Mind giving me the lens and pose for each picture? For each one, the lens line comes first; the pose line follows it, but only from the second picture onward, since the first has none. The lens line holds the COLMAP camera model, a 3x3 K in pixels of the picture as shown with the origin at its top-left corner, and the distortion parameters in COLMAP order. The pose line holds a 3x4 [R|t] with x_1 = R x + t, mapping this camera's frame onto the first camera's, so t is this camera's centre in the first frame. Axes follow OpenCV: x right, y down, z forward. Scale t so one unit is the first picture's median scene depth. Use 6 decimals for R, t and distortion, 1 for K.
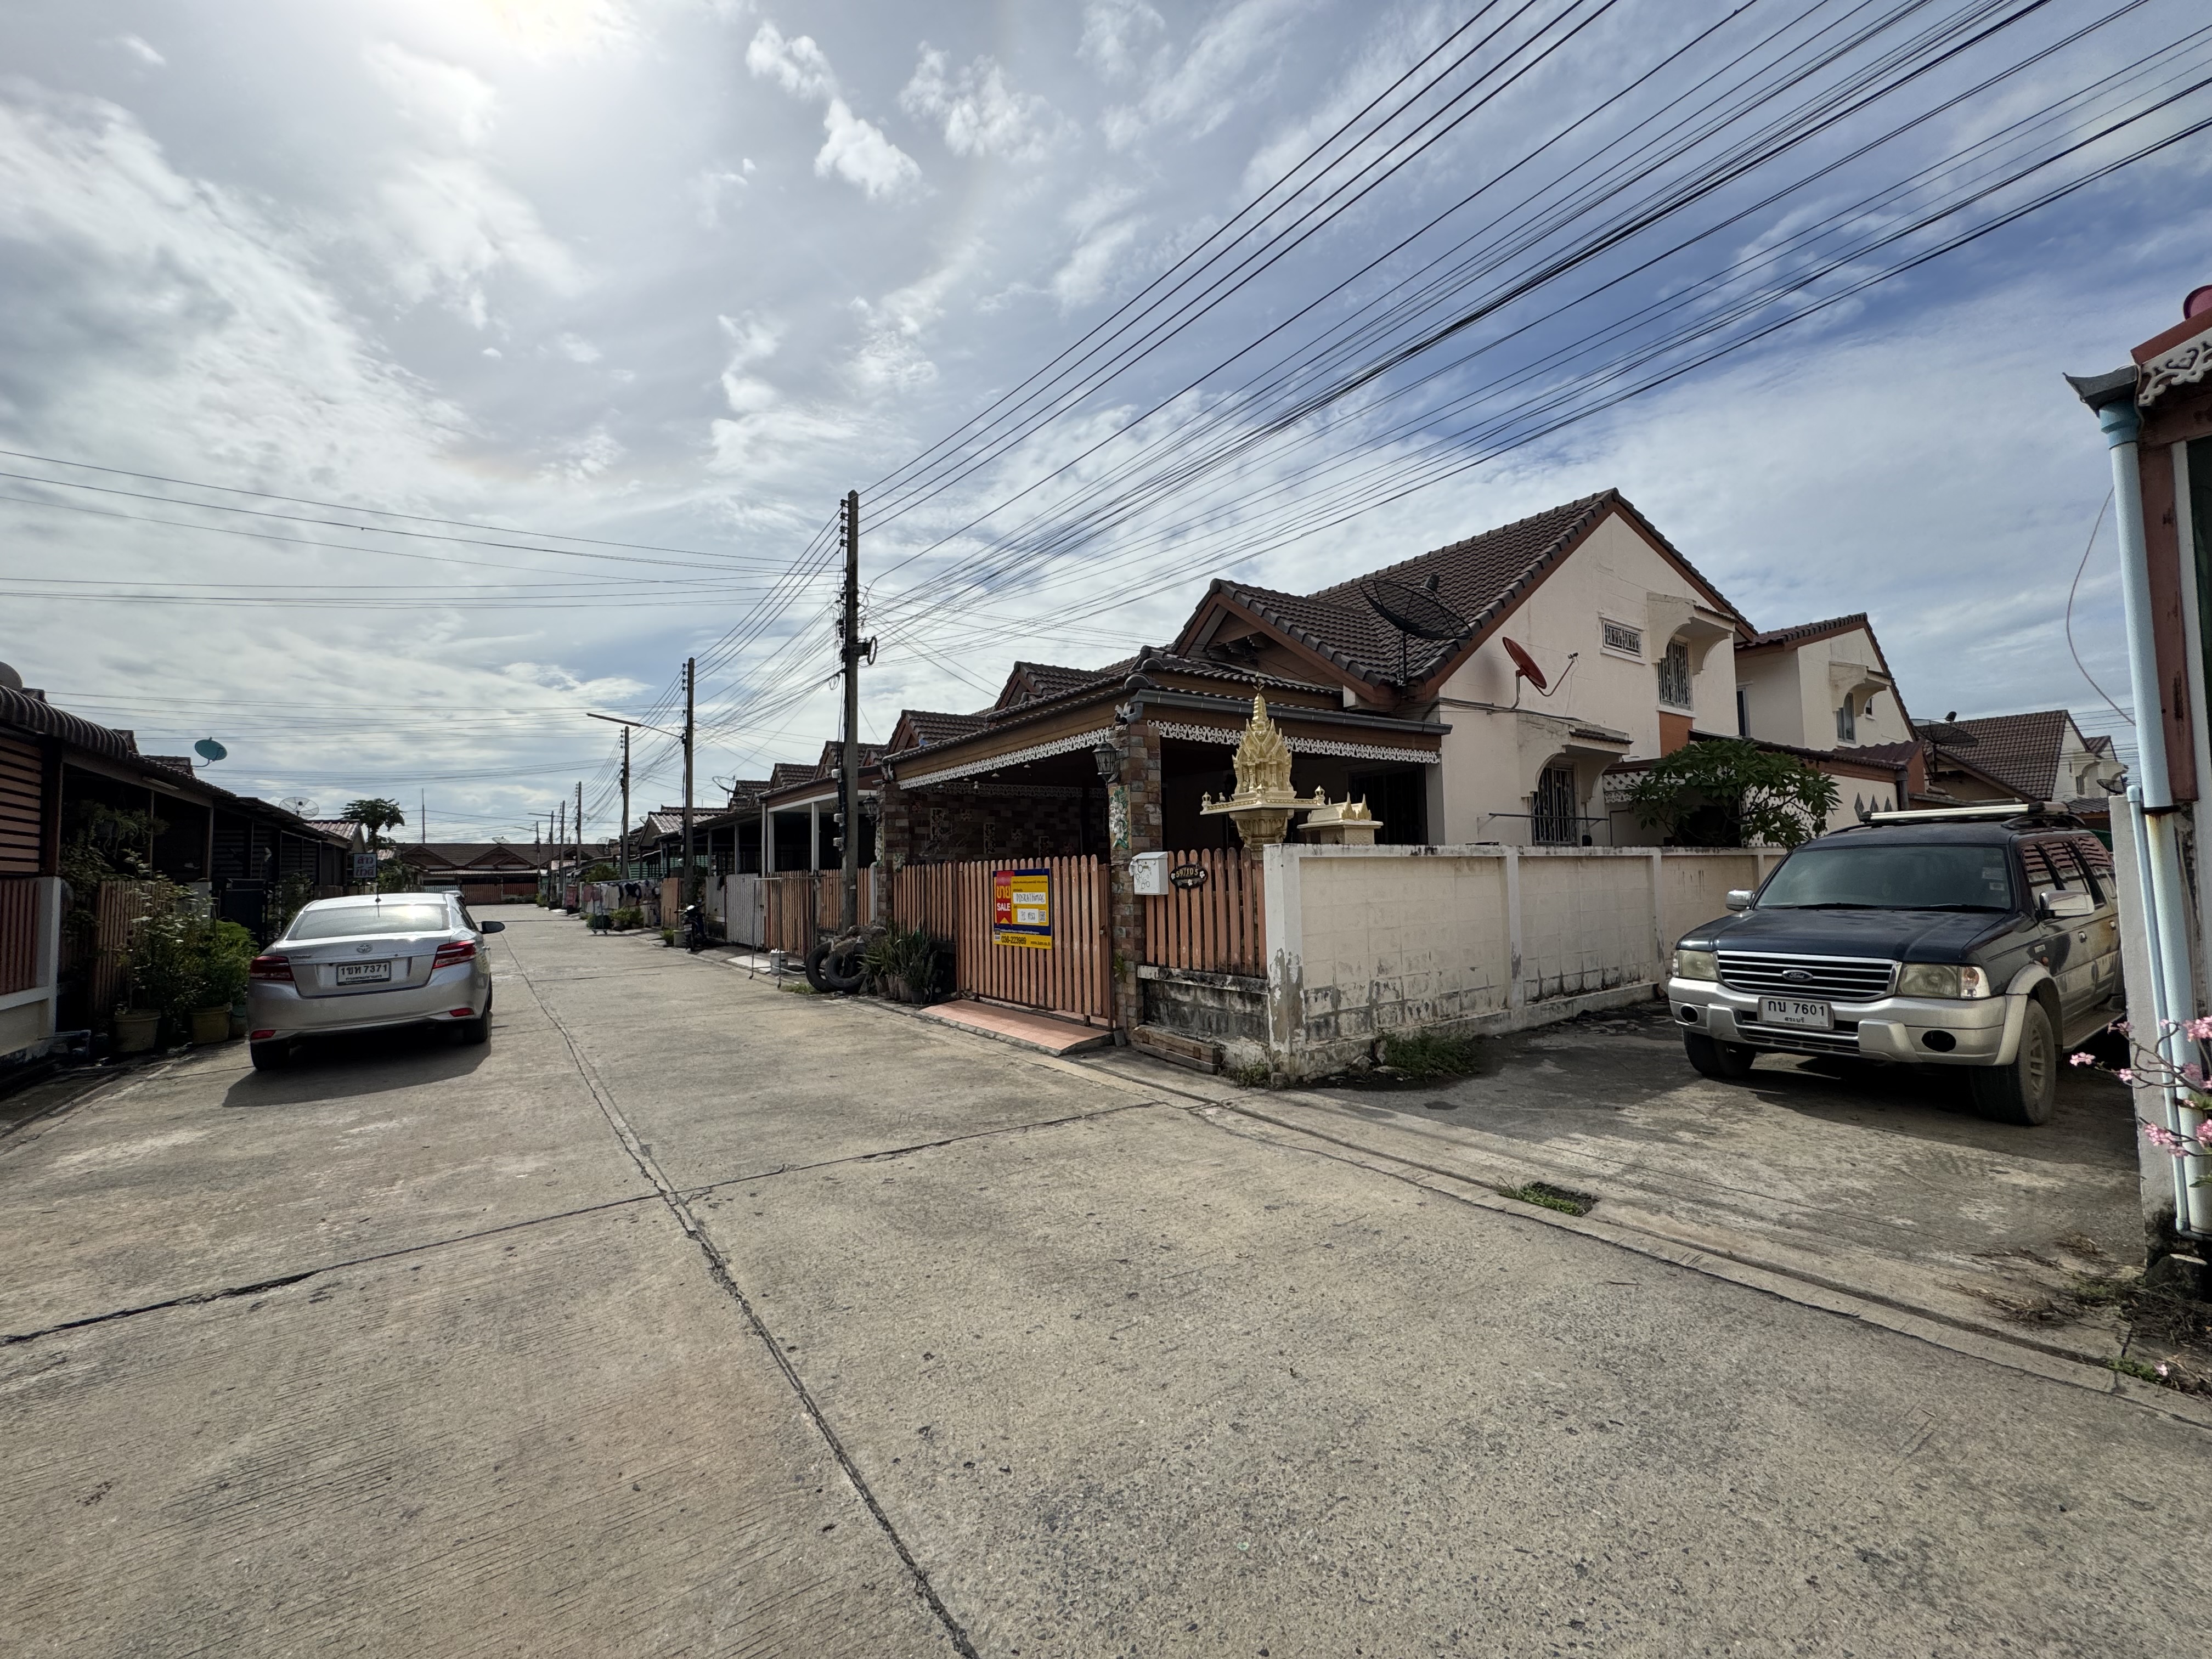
lens RADIAL K [[883.5, 0, 1098.0], [0, 883.5, 823.9], [0, 0, 1]] dist [-0.003620, 0.000243]
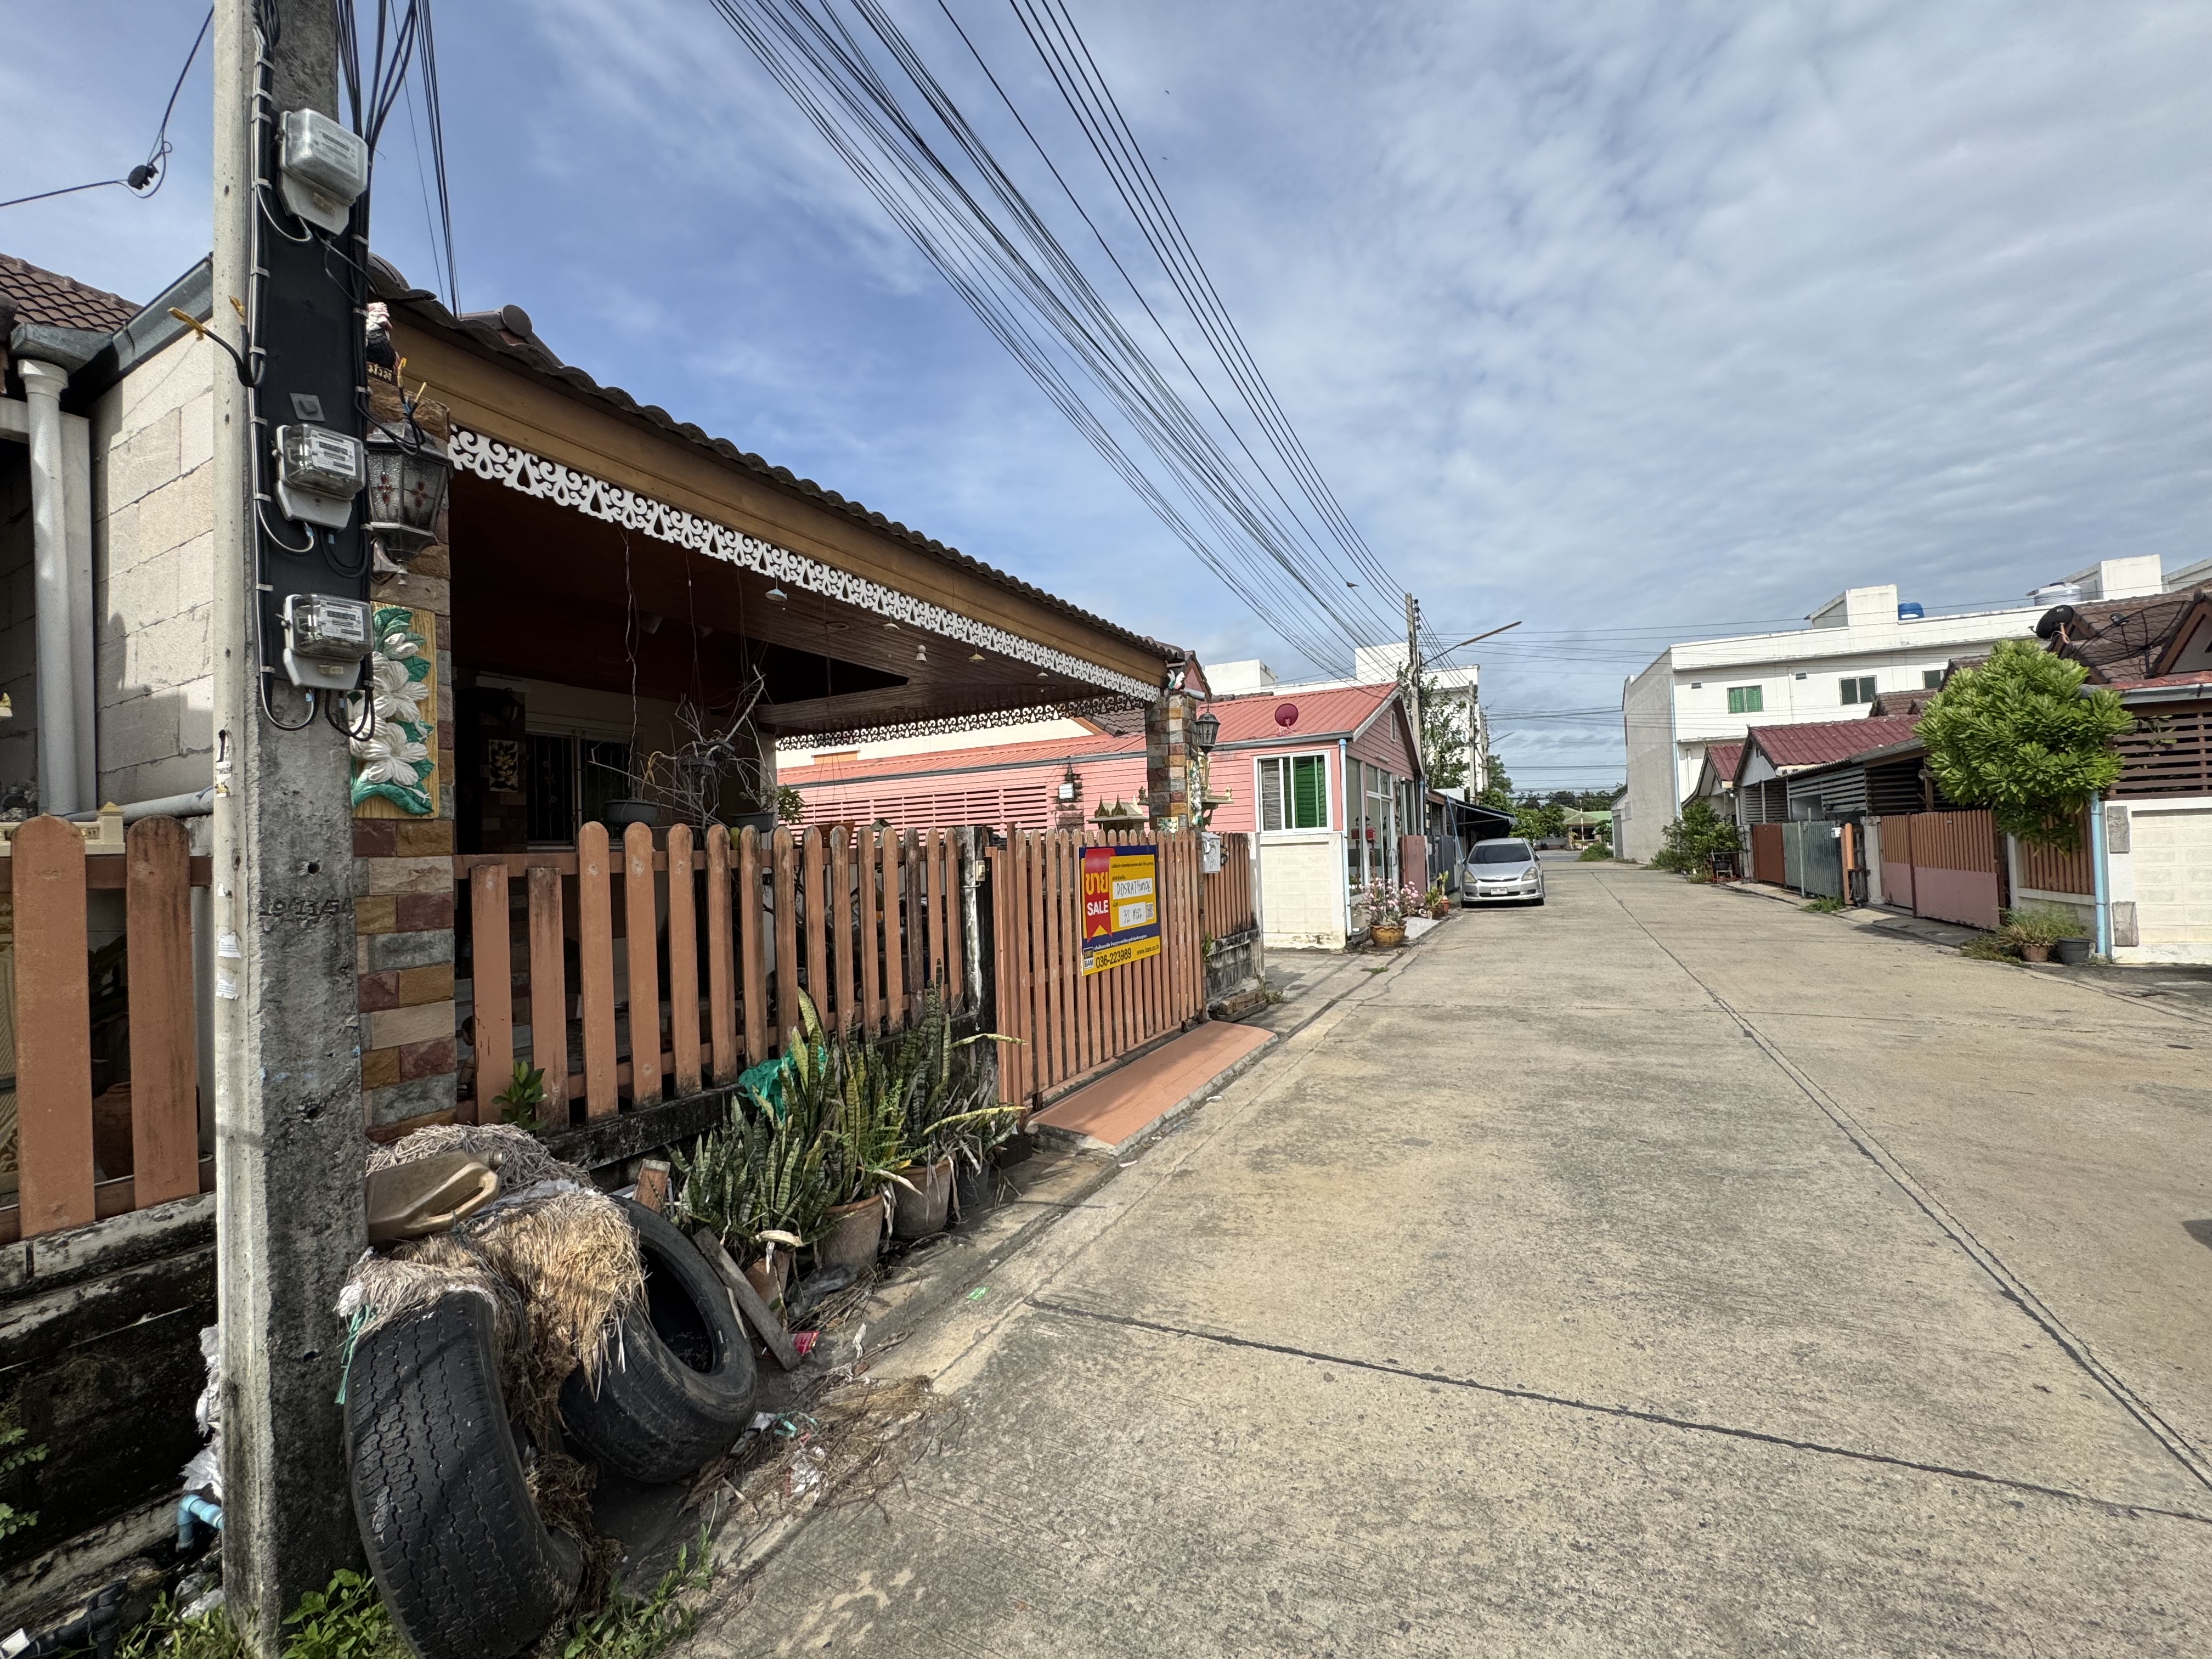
lens RADIAL K [[883.5, 0, 1096.5], [0, 883.5, 829.9], [0, 0, 1]] dist [-0.003620, 0.000243]
pose [[-0.461495, 0.060154, 0.885101, -0.685045], [-0.008285, 0.997363, -0.072104, 0.090500], [-0.887104, -0.040608, -0.459780, 1.370185]]
